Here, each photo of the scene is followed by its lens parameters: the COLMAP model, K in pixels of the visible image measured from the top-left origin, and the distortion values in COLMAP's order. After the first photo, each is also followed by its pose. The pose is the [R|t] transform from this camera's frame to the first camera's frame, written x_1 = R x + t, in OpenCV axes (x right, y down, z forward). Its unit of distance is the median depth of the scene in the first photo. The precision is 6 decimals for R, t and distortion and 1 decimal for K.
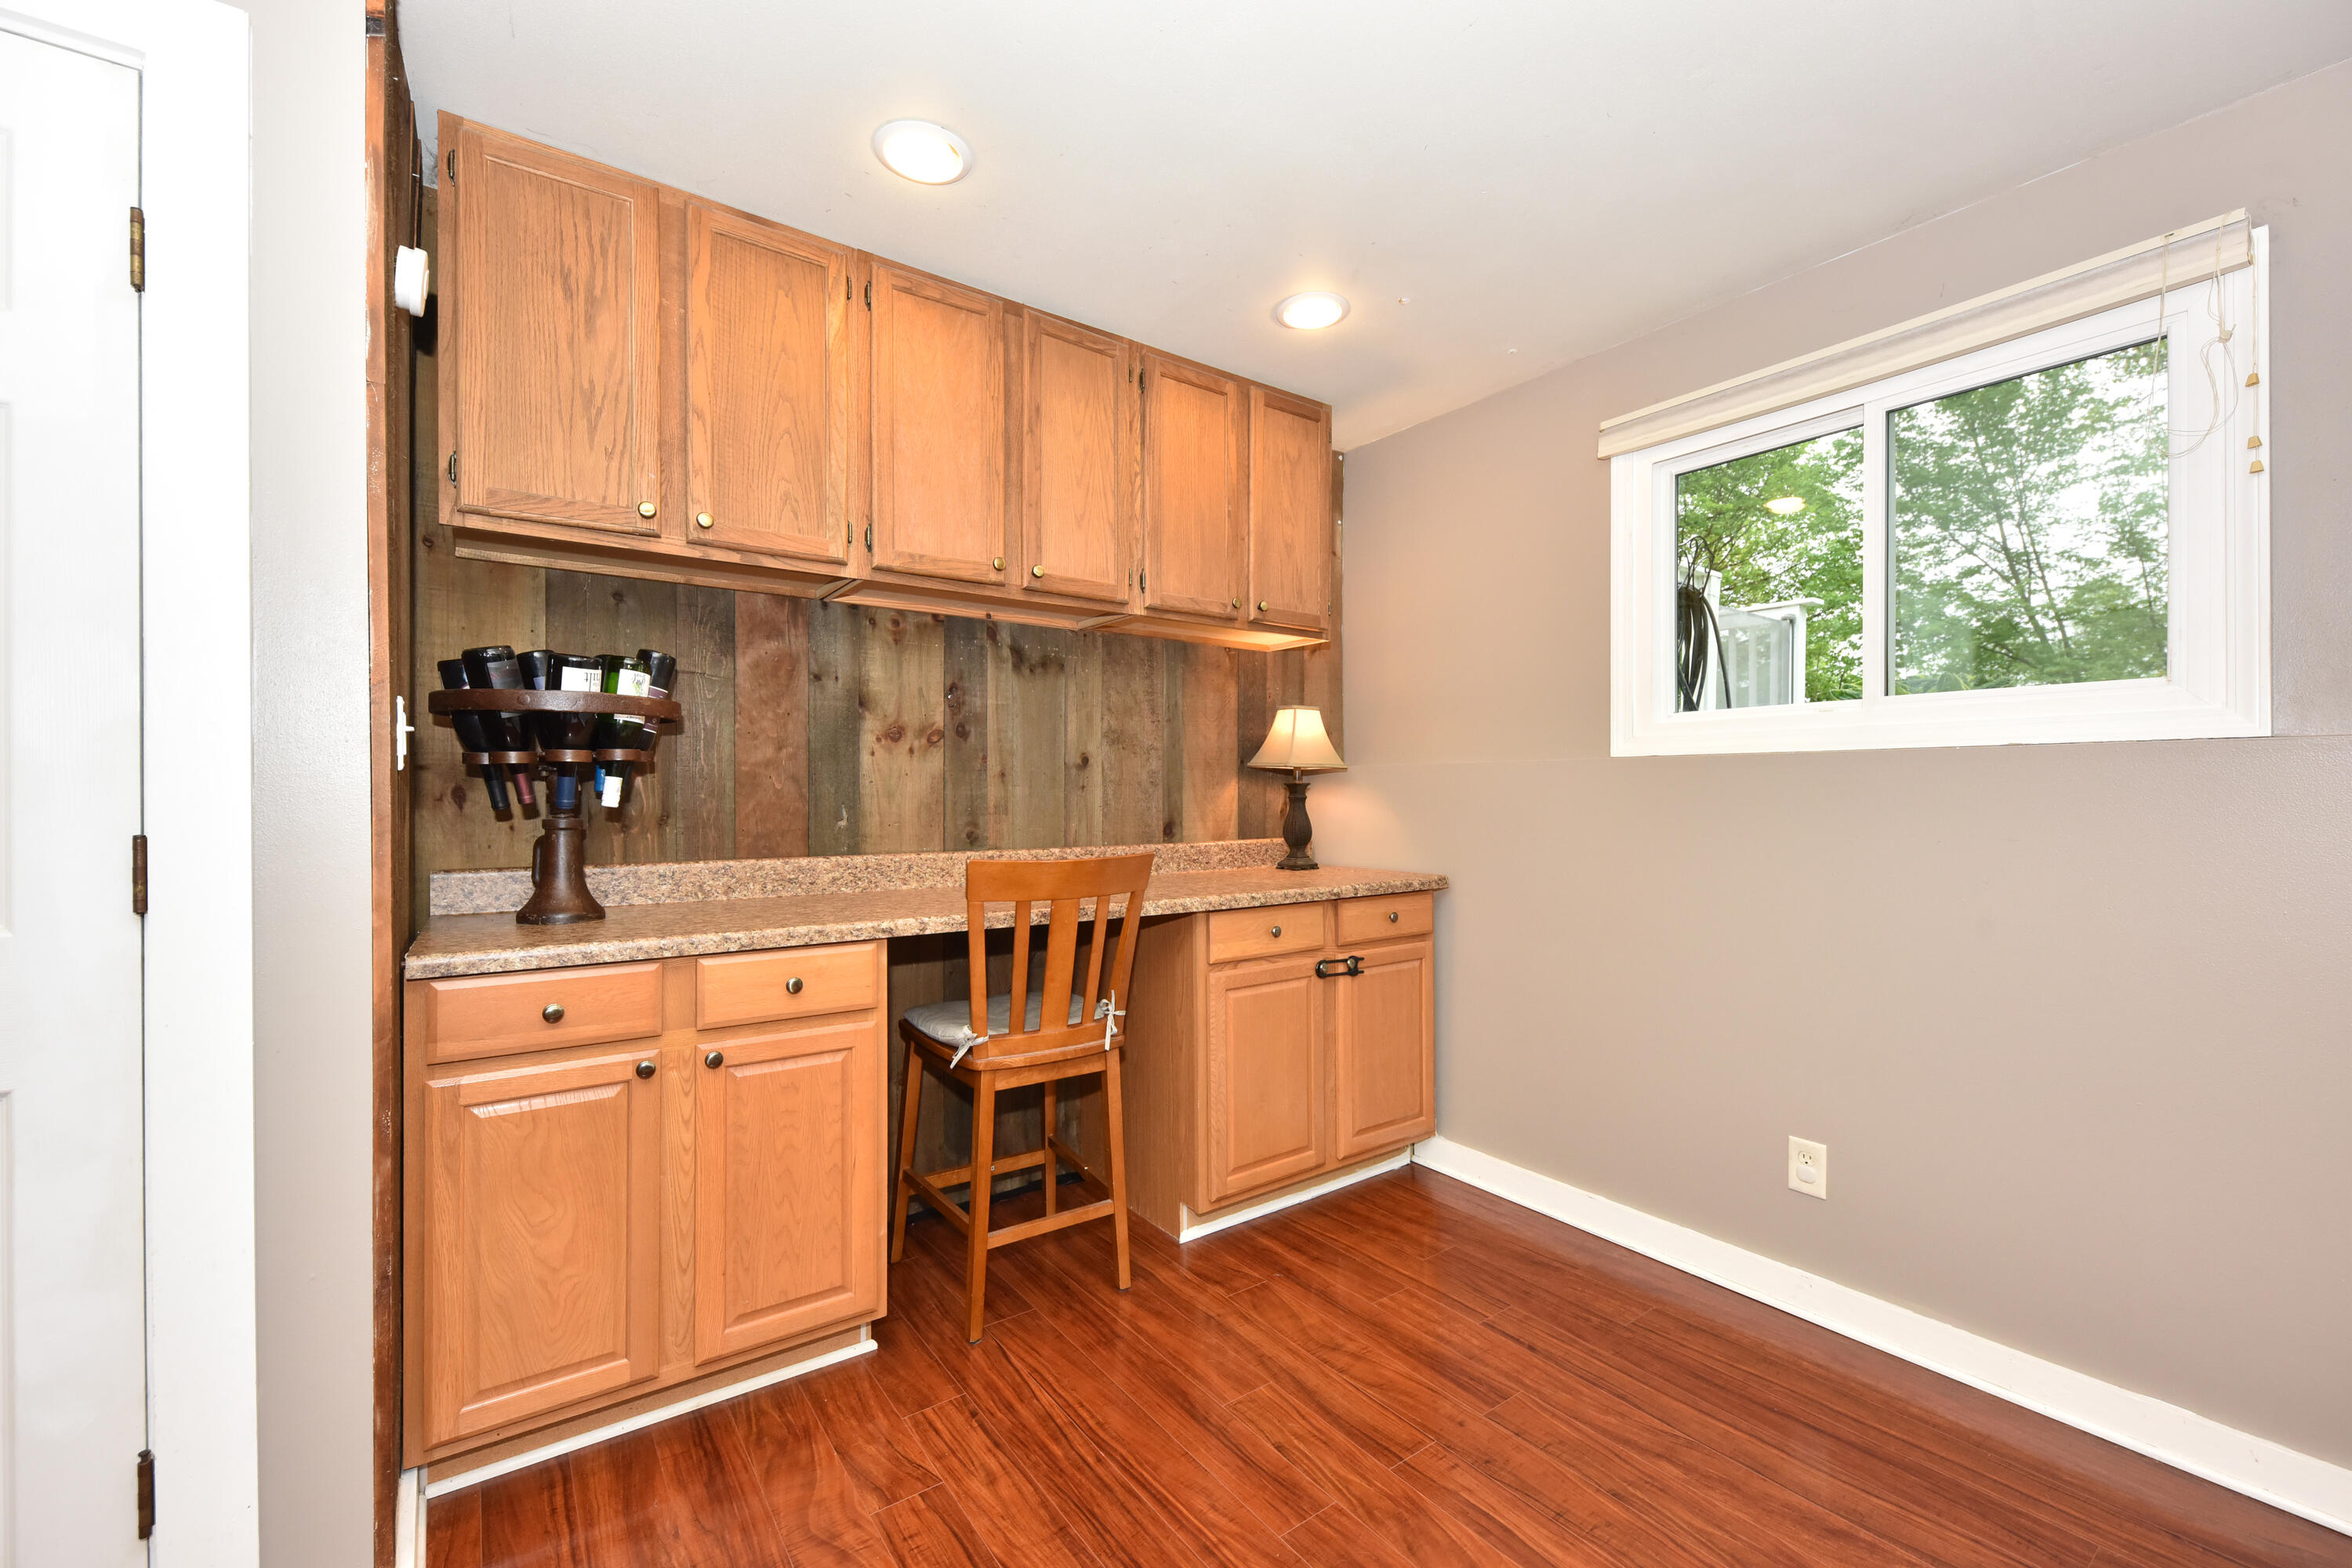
lens RADIAL K [[958.4, 0, 1175.4], [0, 958.4, 791.9], [0, 0, 1]] dist [0.002453, 0.000170]
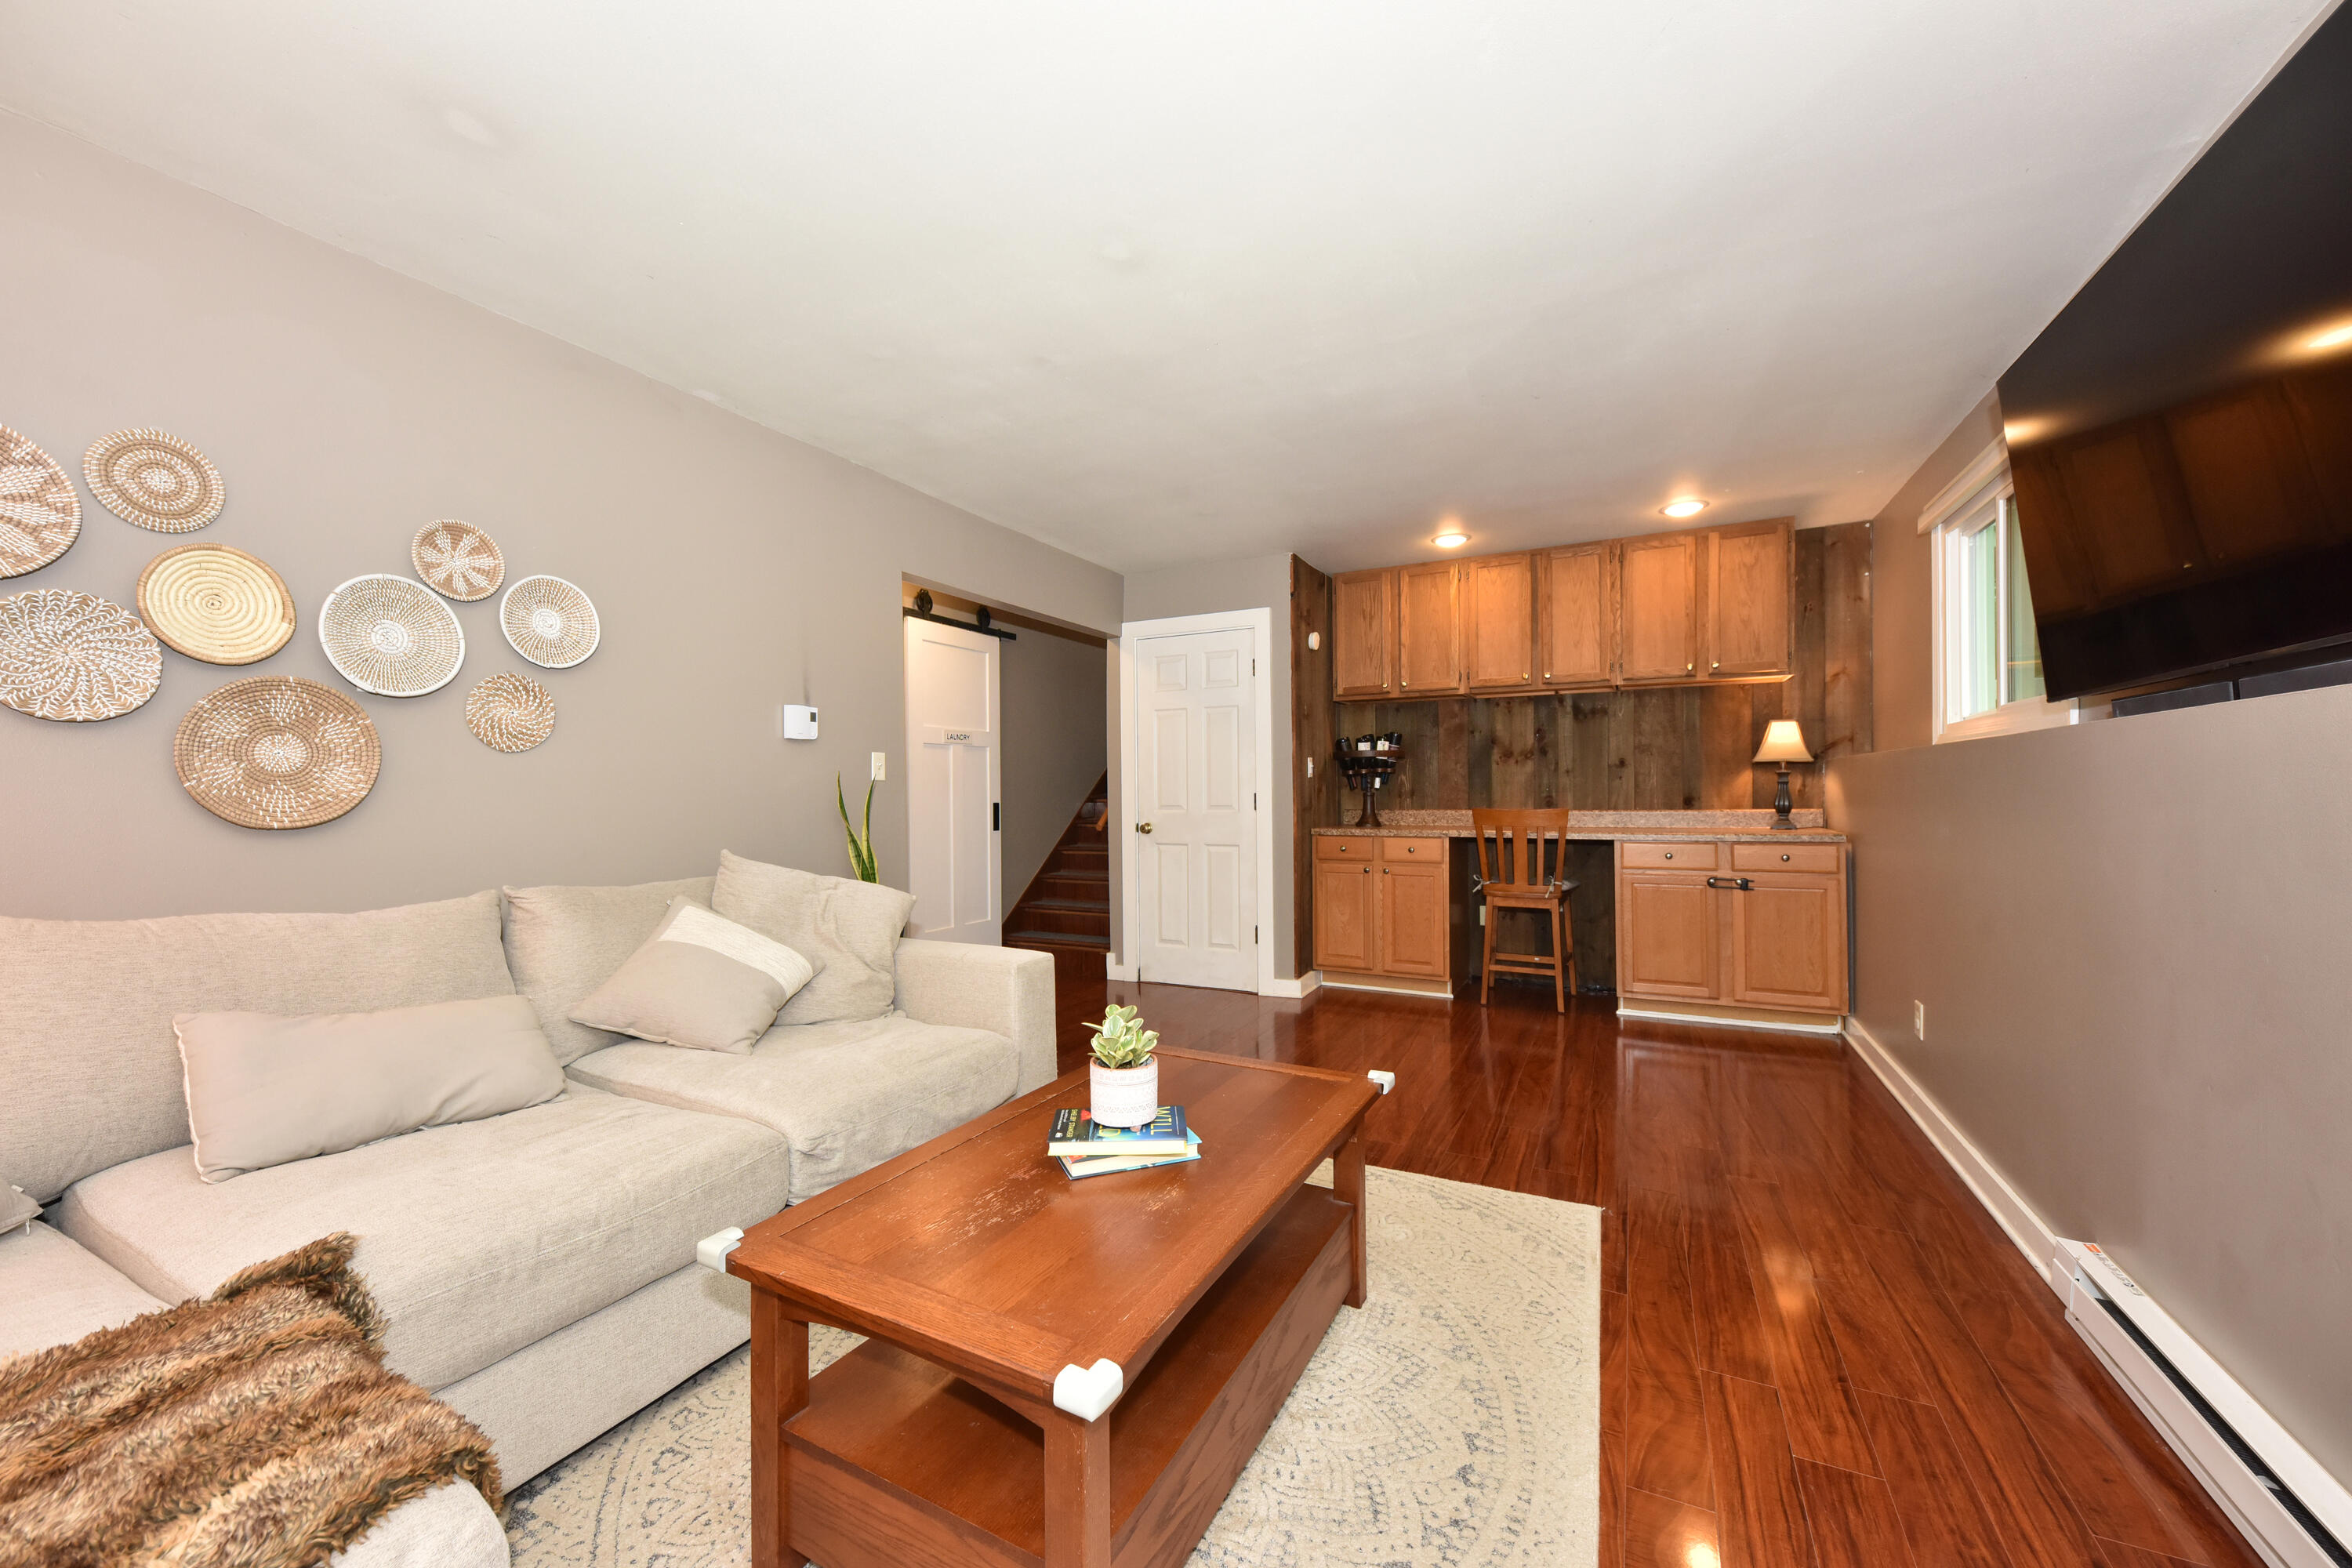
lens RADIAL K [[896.1, 0, 1169.7], [0, 896.1, 786.3], [0, 0, 1]] dist [-0.000008, 0.000000]
pose [[0.445471, -0.005809, -0.895278, 1.400238], [0.014775, 0.999890, 0.000864, -0.002063], [0.895174, -0.013613, 0.445508, -0.696453]]
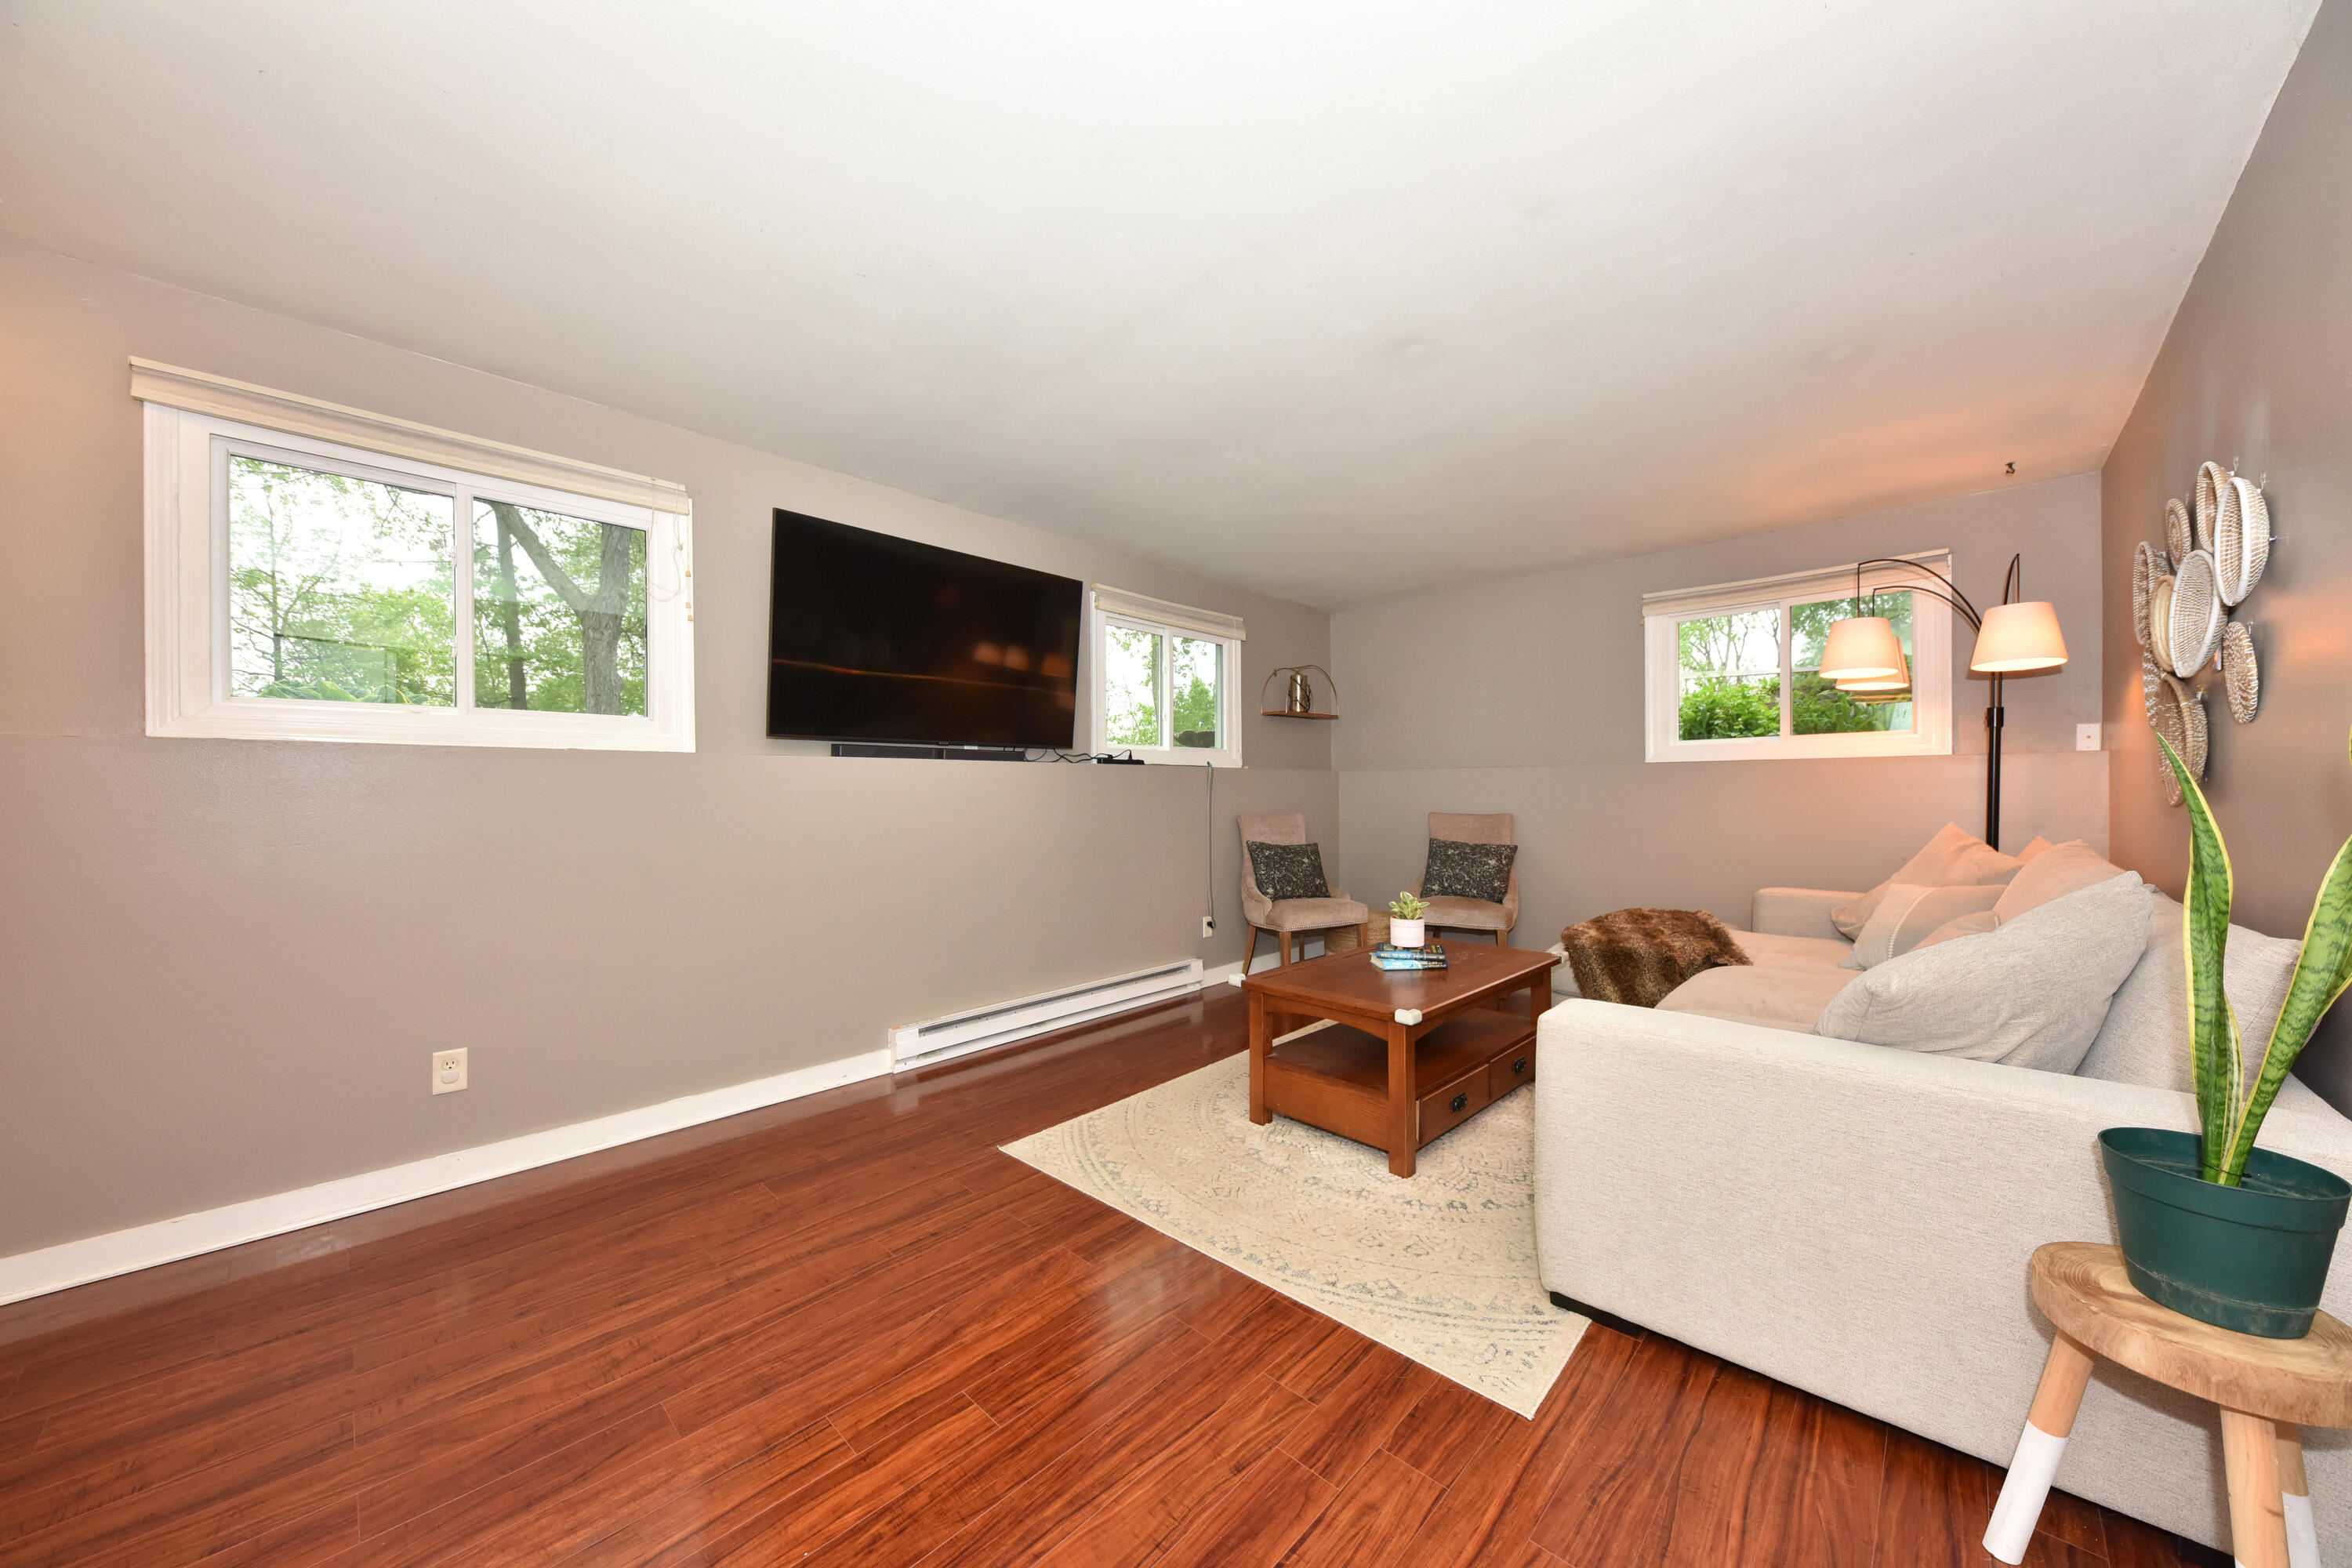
lens RADIAL K [[806.5, 0, 1187.3], [0, 806.5, 787.4], [0, 0, 1]] dist [-0.003260, -0.000834]
pose [[-0.183396, 0.003656, 0.983032, -0.568836], [0.004640, 0.999985, -0.002854, 0.021479], [-0.983028, 0.004038, -0.183411, 0.230341]]
